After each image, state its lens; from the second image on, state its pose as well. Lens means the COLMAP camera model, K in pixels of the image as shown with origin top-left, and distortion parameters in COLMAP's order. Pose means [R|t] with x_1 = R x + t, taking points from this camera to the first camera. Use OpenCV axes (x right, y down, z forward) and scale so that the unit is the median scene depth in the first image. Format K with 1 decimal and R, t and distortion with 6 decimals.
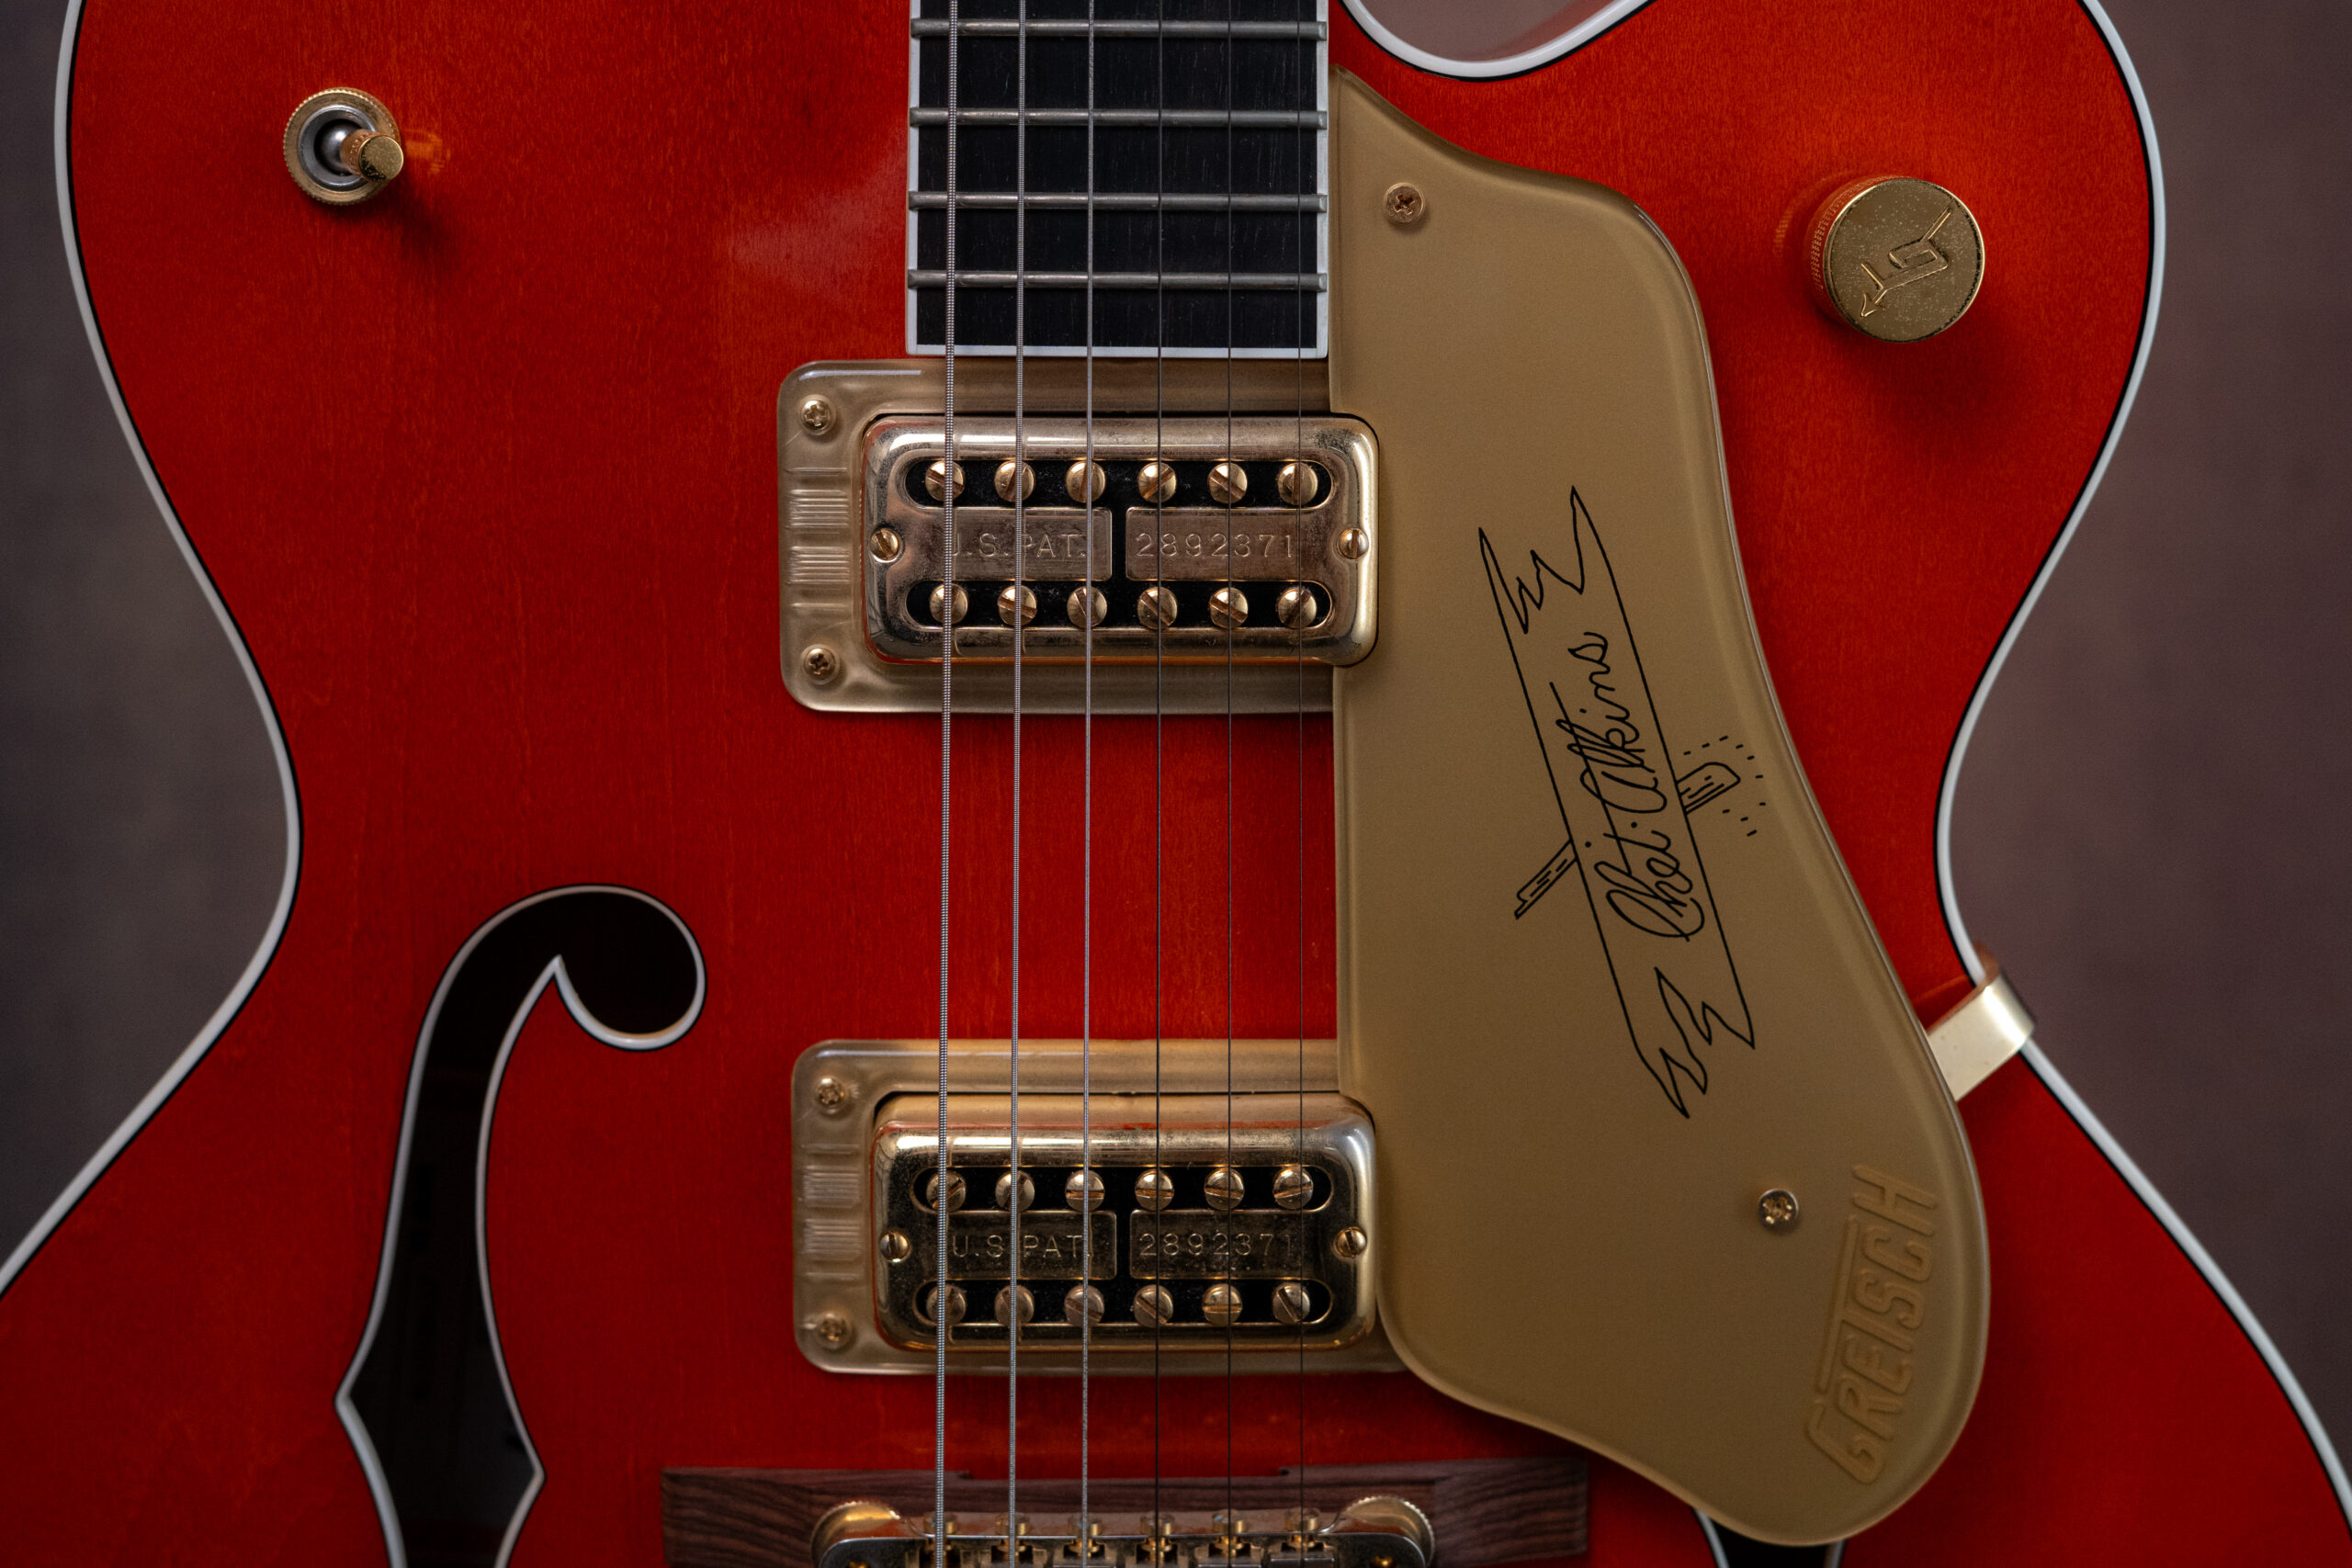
lens RADIAL K [[3635.9, 0, 1170.1], [0, 3635.9, 728.6], [0, 0, 1]] dist [-0.038498, 0.000000]
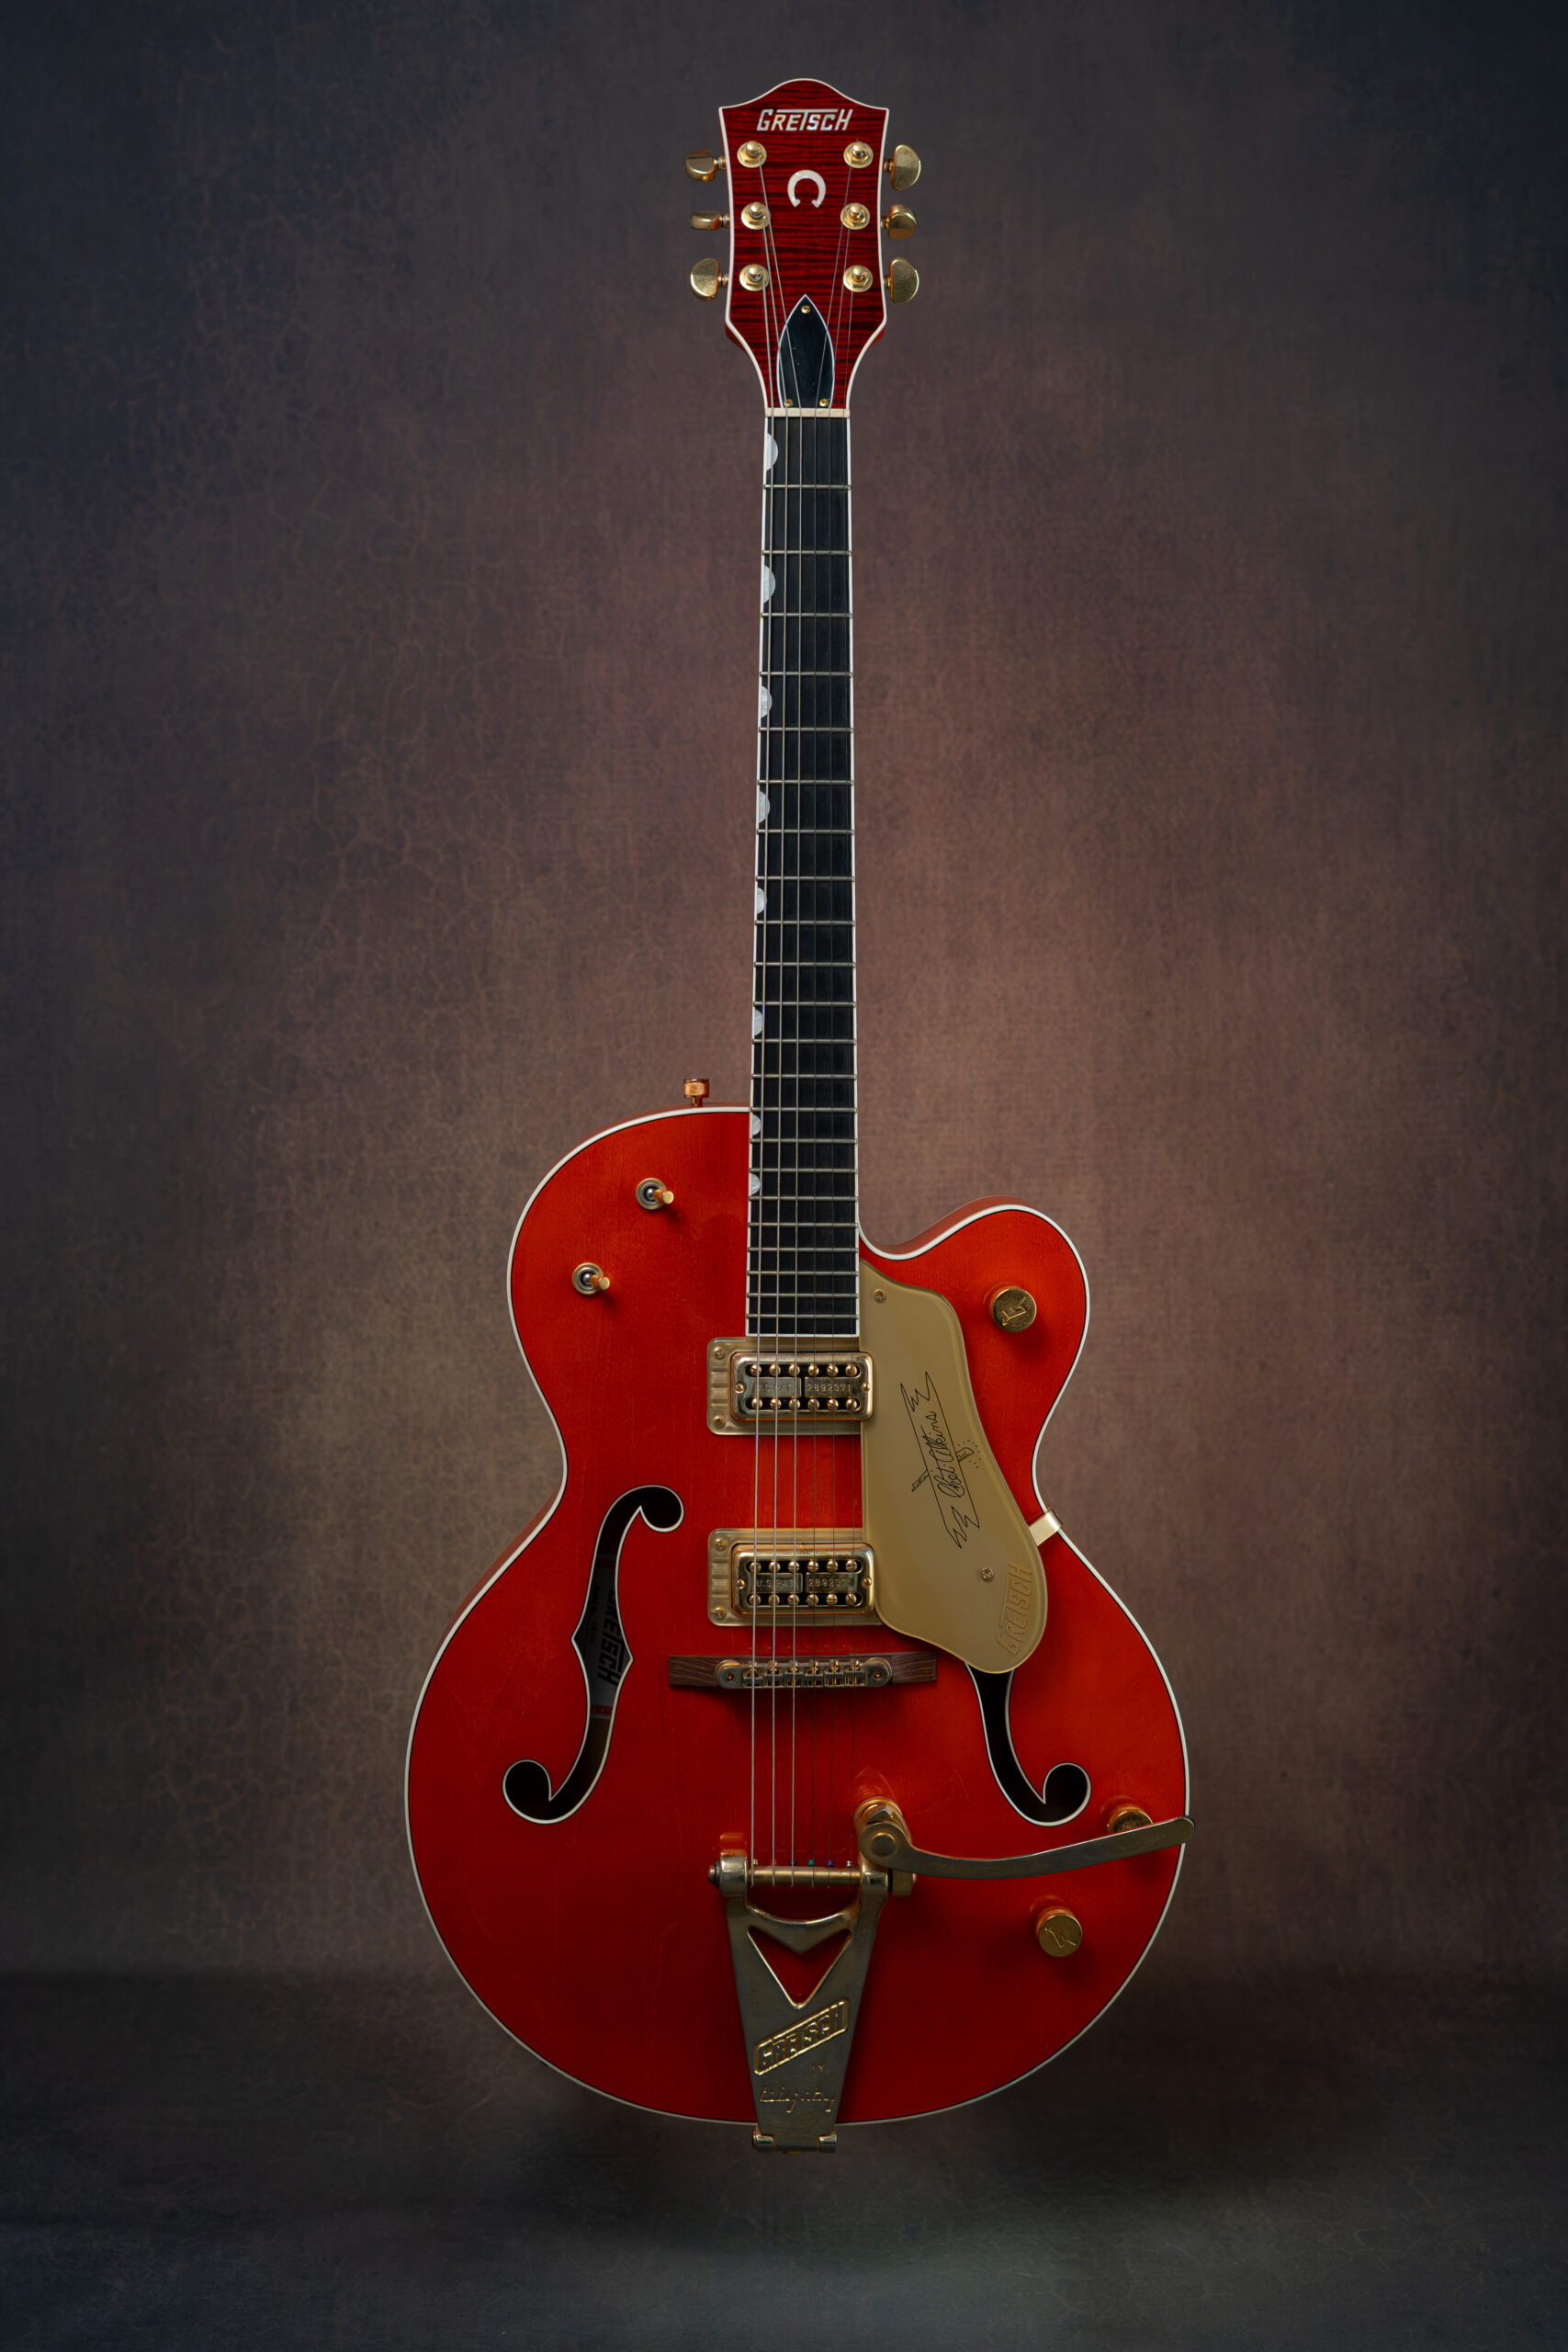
lens RADIAL K [[3635.9, 0, 679.2], [0, 3635.9, 1126.5], [0, 0, 1]] dist [-0.038498, 0.000000]
pose [[0.999895, -0.001424, 0.014425, -0.187289], [0.003333, 0.991091, -0.133148, 0.172643], [-0.014107, 0.133182, 0.990991, -2.613144]]
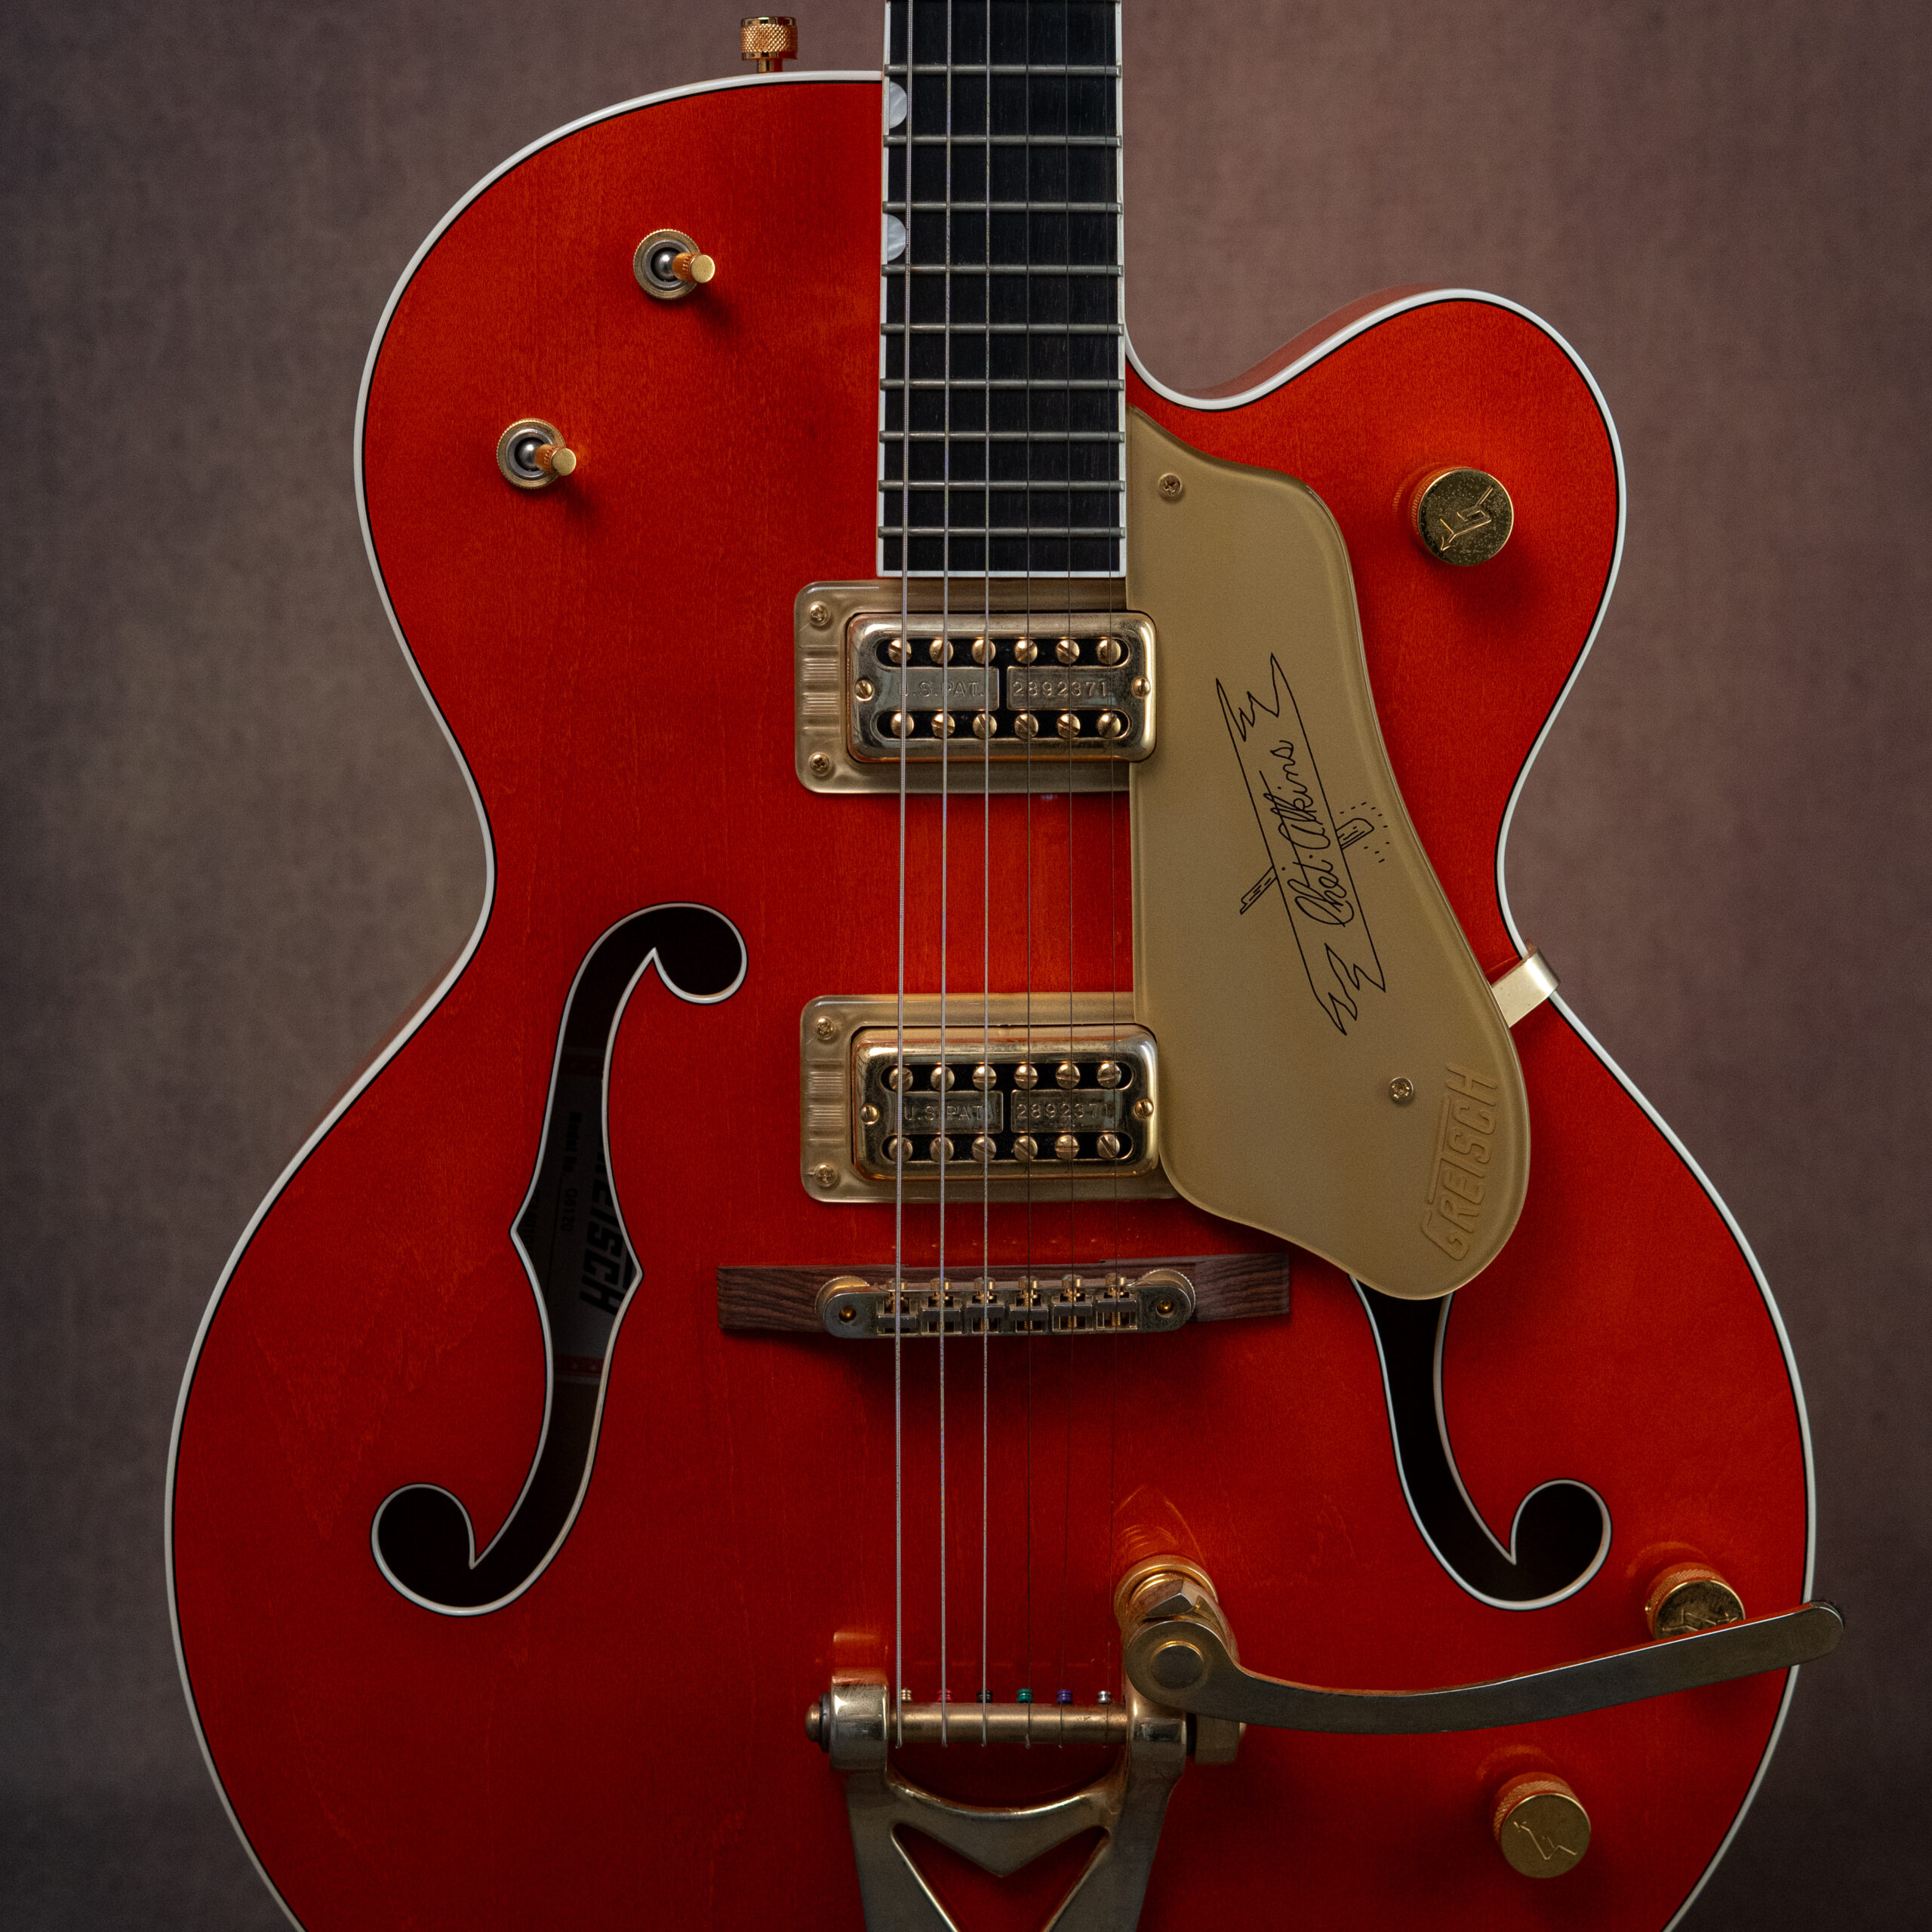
lens RADIAL K [[4329.1, 0, 957.0], [0, 4329.1, 962.1], [0, 0, 1]] dist [0.010179, 0.000000]
pose [[0.999430, -0.009146, 0.032499, -0.099275], [0.009879, 0.999699, -0.022454, 0.117850], [-0.032284, 0.022763, 0.999220, -0.975591]]
